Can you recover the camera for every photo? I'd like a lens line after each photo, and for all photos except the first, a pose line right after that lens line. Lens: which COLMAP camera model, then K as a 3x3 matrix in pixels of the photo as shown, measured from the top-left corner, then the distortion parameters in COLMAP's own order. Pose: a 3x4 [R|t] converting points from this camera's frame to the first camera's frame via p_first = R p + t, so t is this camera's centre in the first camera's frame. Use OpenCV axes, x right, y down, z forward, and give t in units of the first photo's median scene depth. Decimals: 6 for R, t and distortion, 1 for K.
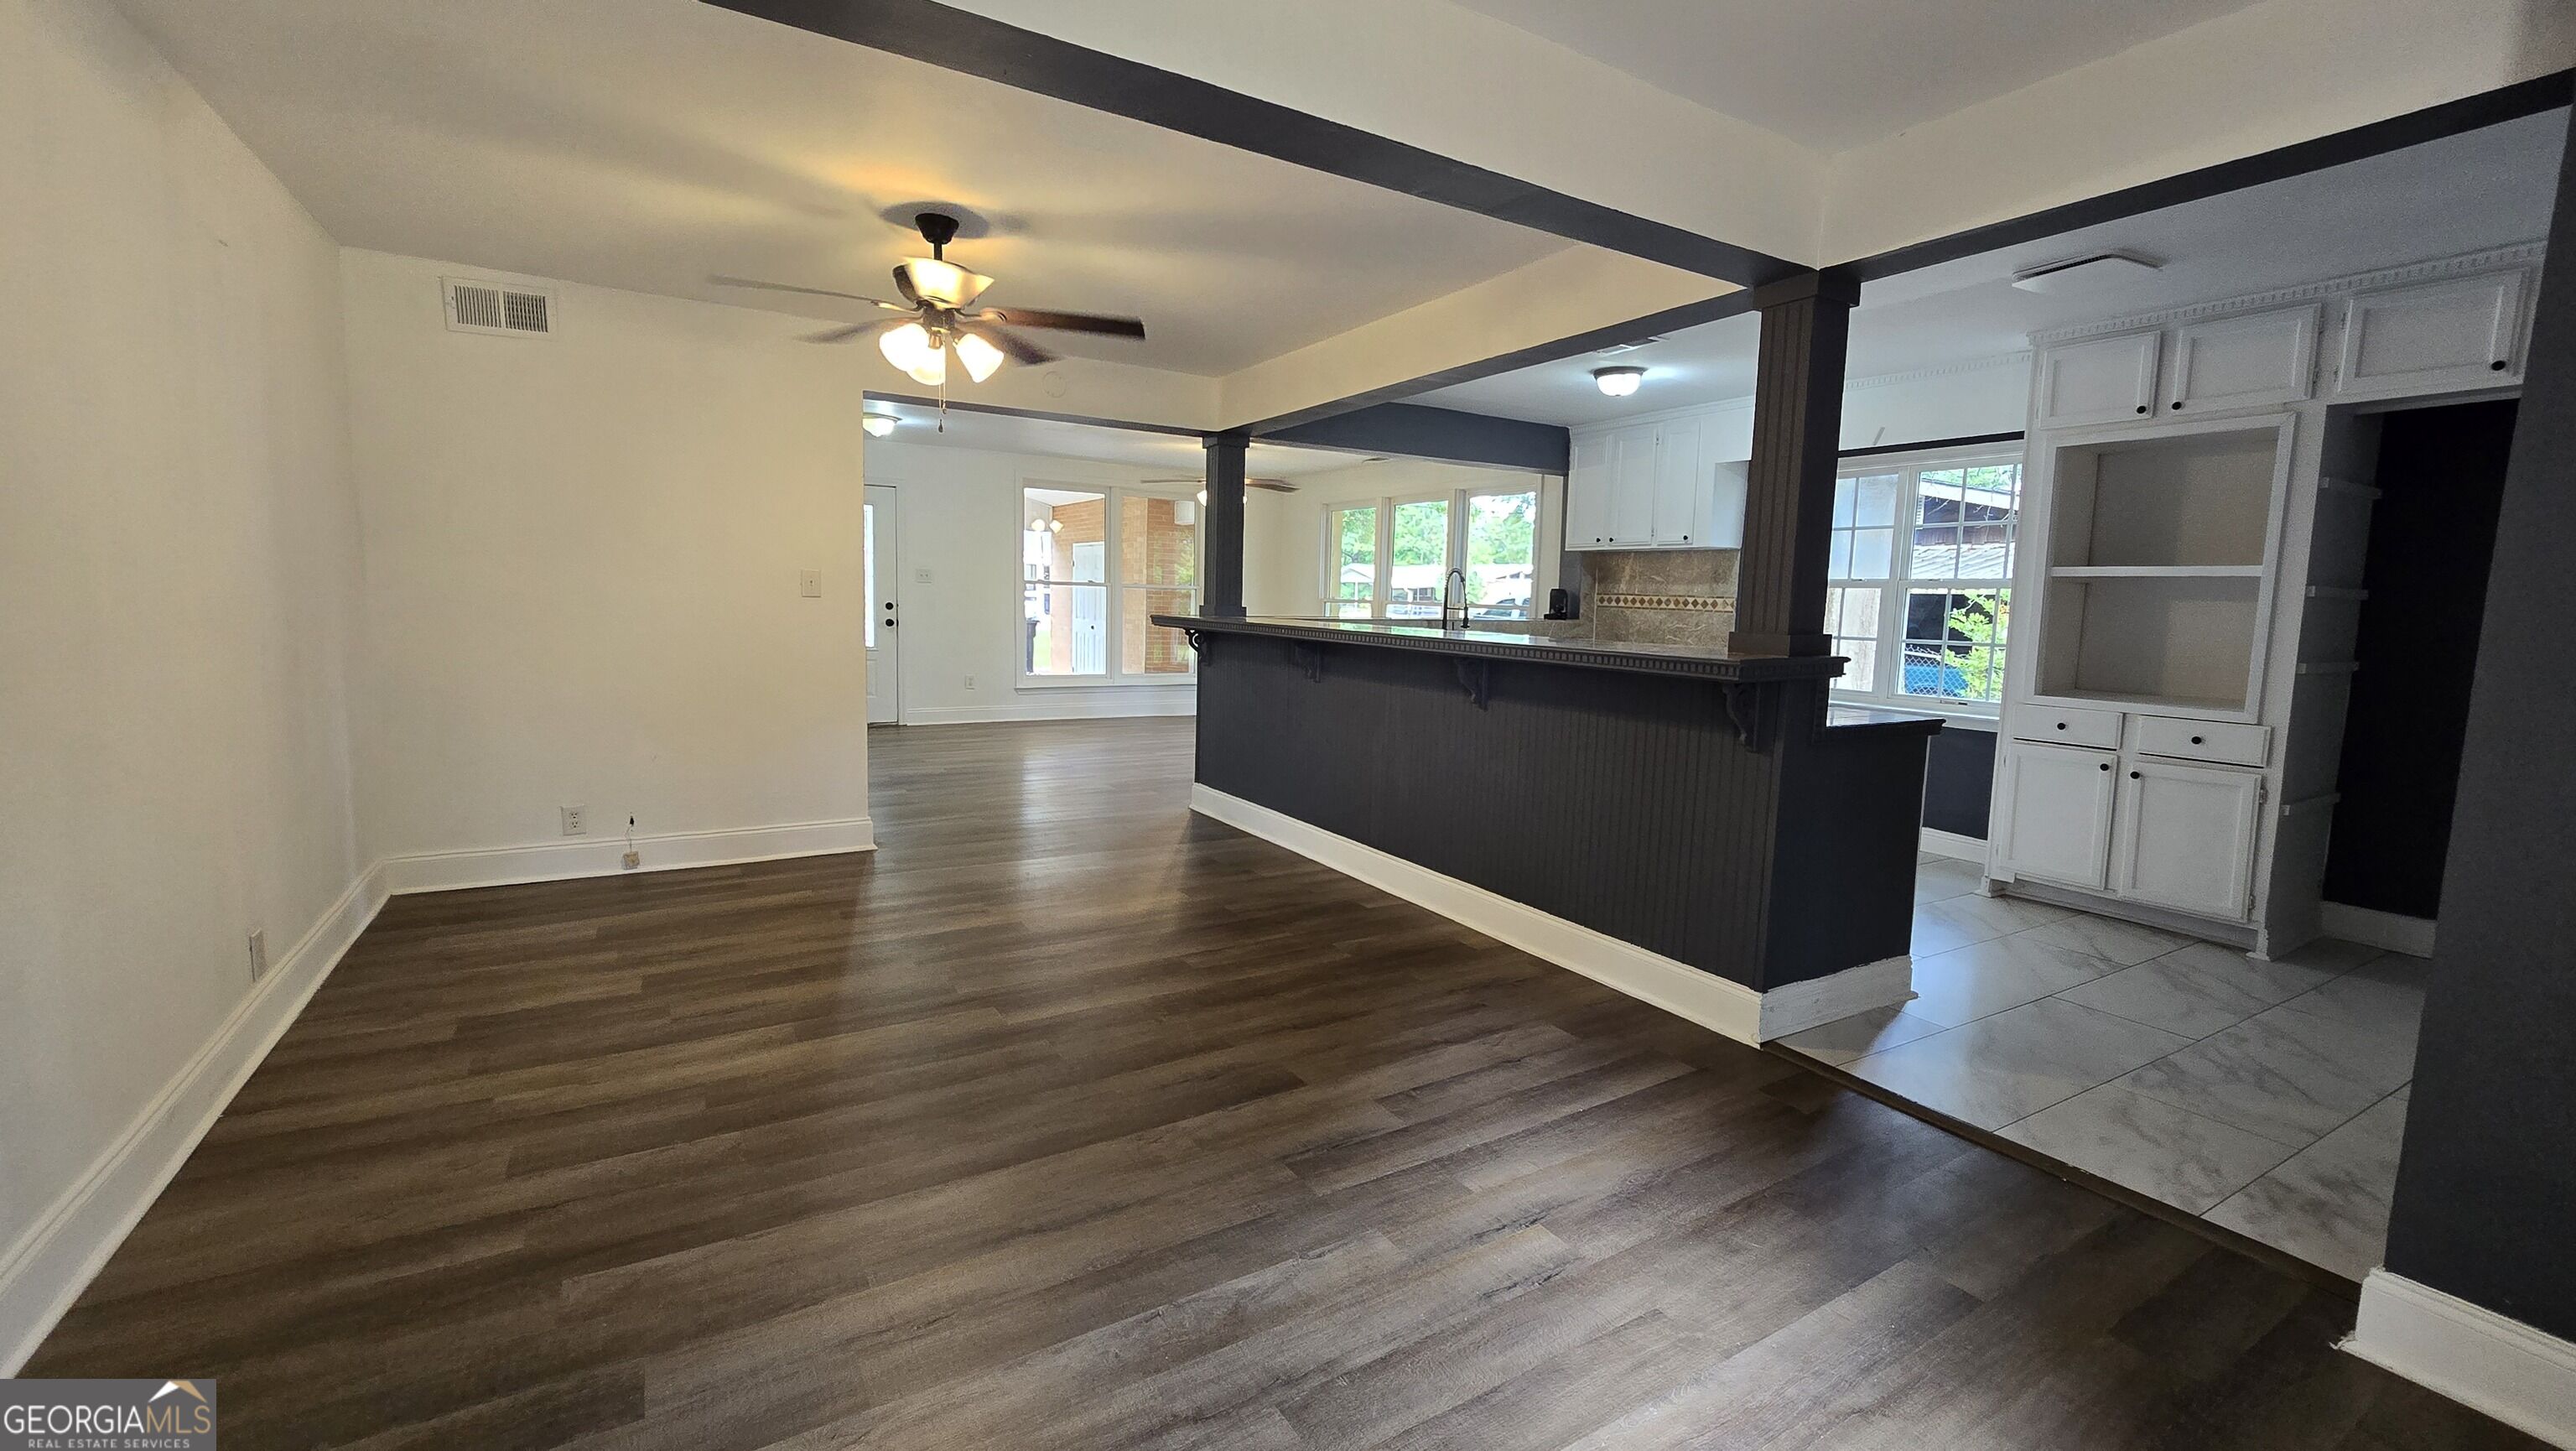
lens RADIAL K [[1055.9, 0, 1298.4], [0, 1055.9, 710.4], [0, 0, 1]] dist [-0.000802, -0.000123]
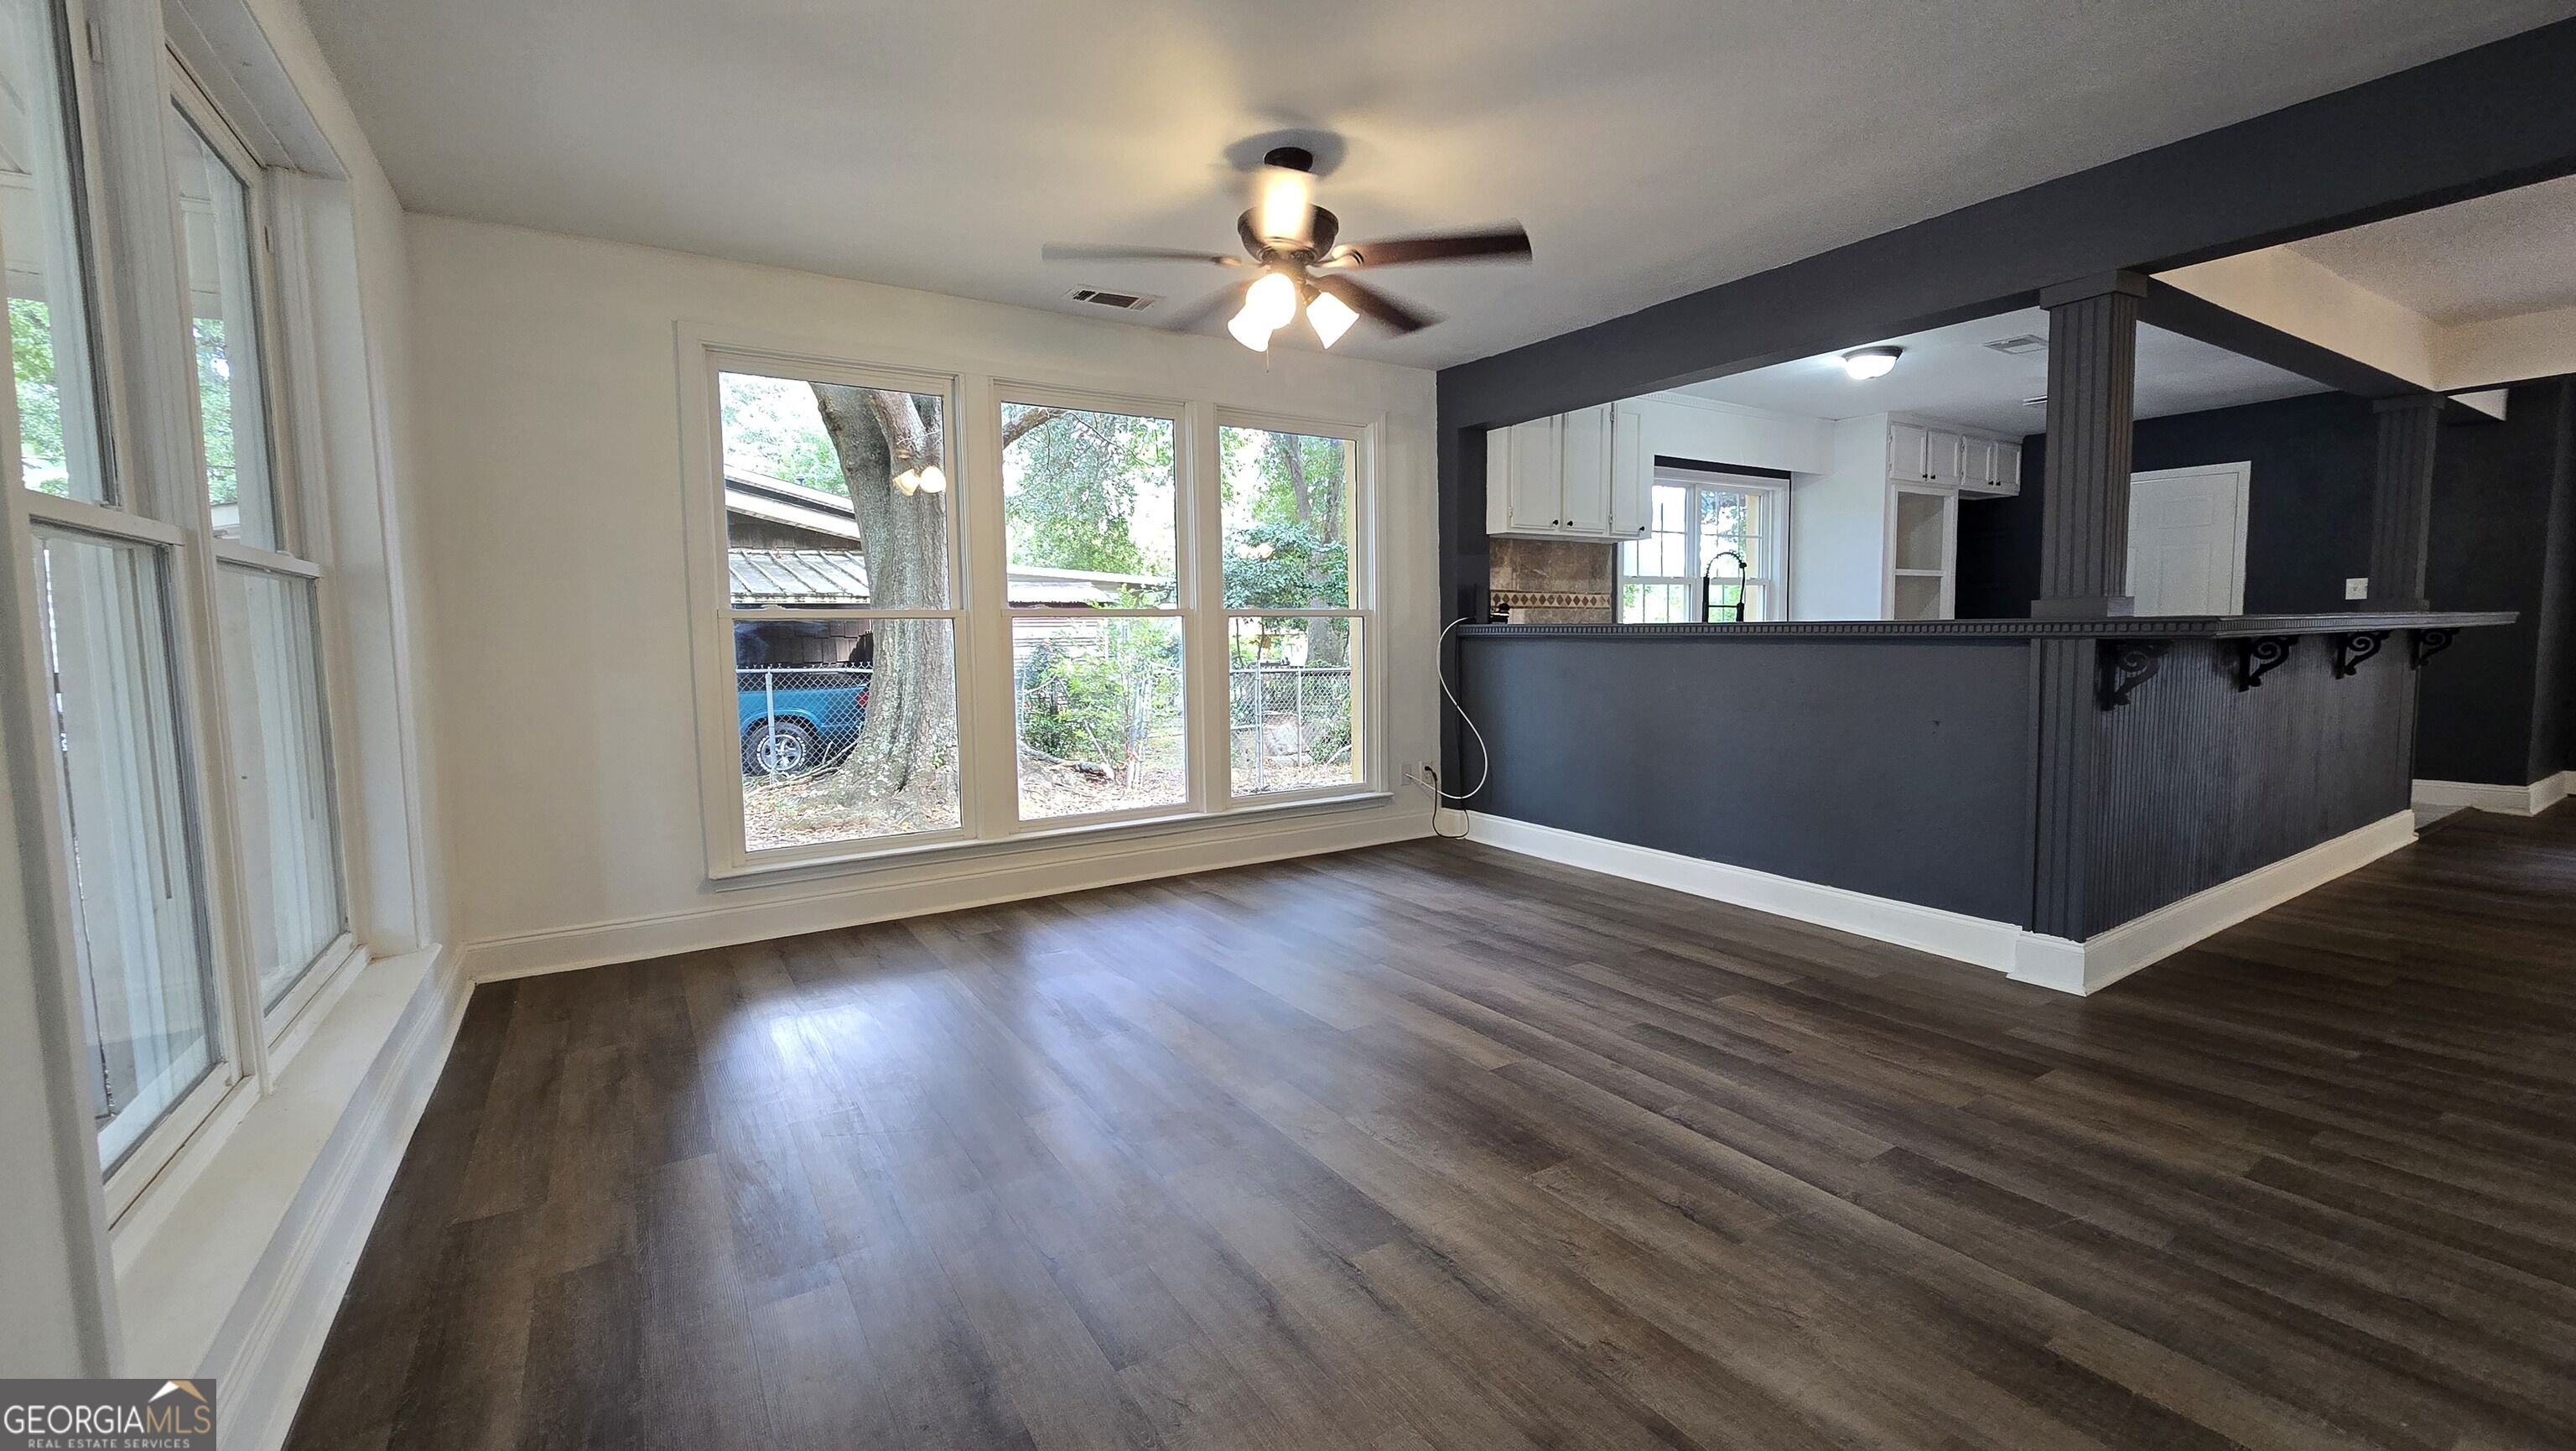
lens RADIAL K [[1037.7, 0, 1312.8], [0, 1037.7, 719.3], [0, 0, 1]] dist [0.001429, 0.000097]
pose [[-0.032766, -0.111812, 0.993189, -0.942632], [0.123879, 0.985606, 0.115045, -0.237066], [-0.991756, 0.126805, -0.018443, 2.264306]]
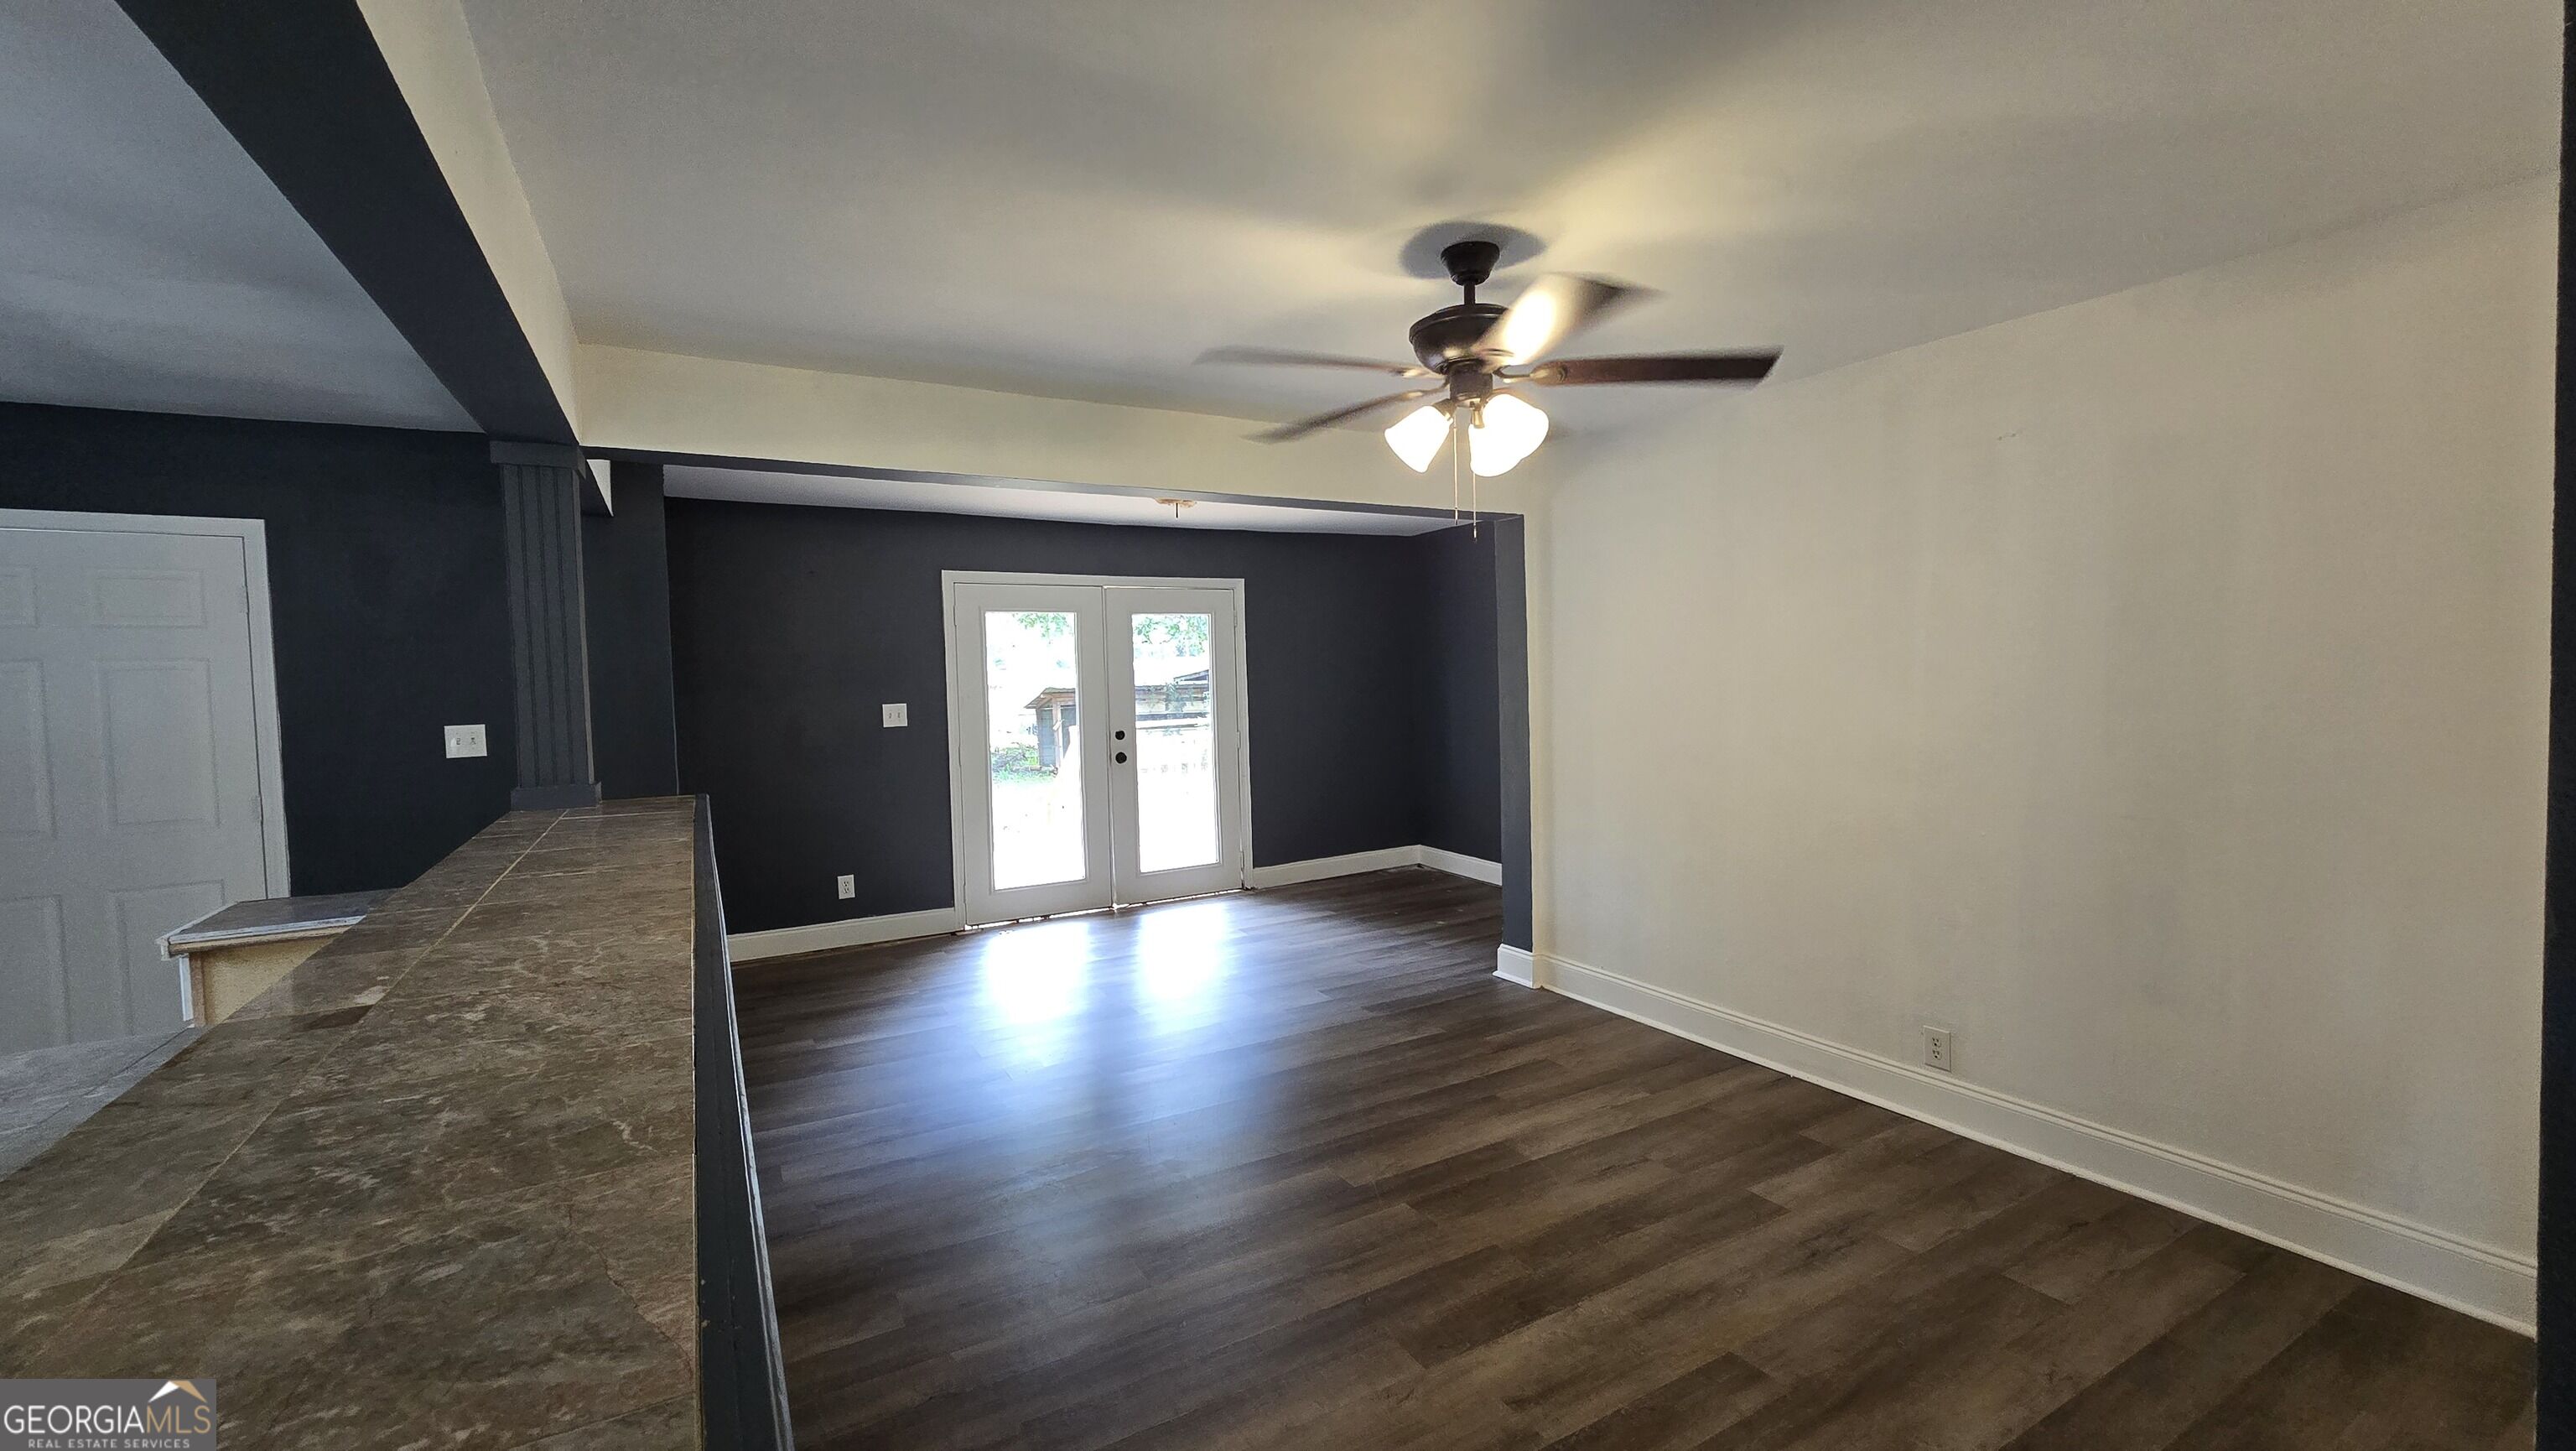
lens RADIAL K [[1050.3, 0, 1296.1], [0, 1050.3, 709.4], [0, 0, 1]] dist [-0.001719, -0.000109]
pose [[-0.999578, -0.005393, 0.028551, -0.224897], [-0.001133, 0.989111, 0.147170, -0.239066], [-0.029034, 0.147076, -0.988699, 1.602282]]
